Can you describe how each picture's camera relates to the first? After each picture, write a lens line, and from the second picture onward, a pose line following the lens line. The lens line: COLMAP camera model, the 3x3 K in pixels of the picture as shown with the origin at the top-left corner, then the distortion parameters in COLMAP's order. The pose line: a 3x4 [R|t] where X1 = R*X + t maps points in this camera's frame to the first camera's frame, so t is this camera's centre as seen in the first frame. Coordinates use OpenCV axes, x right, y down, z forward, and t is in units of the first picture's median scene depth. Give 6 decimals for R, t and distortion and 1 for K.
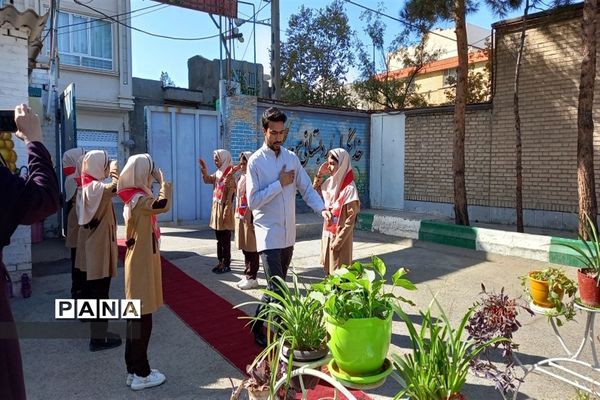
lens RADIAL K [[449.8, 0, 322.1], [0, 449.8, 198.0], [0, 0, 1]] dist [0.061983, -0.046099]
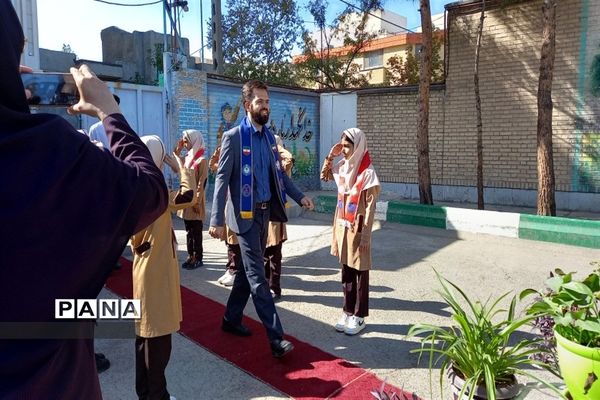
lens RADIAL K [[445.8, 0, 323.3], [0, 445.8, 189.0], [0, 0, 1]] dist [0.062617, -0.050703]
pose [[0.982673, -0.027064, 0.183363, -0.087266], [0.022721, 0.999410, 0.025742, -0.005352], [-0.183952, -0.021130, 0.982708, 0.057010]]
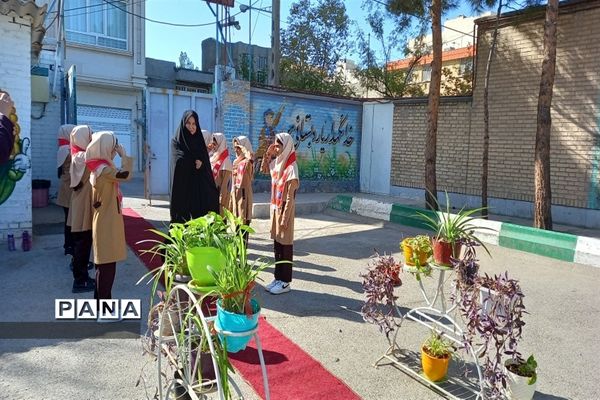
lens RADIAL K [[449.8, 0, 322.1], [0, 449.8, 198.0], [0, 0, 1]] dist [0.061983, -0.046099]
pose [[0.998263, 0.044787, -0.038267, 0.080937], [-0.043501, 0.998481, 0.033807, 0.006102], [0.039723, -0.032084, 0.998696, -0.070238]]
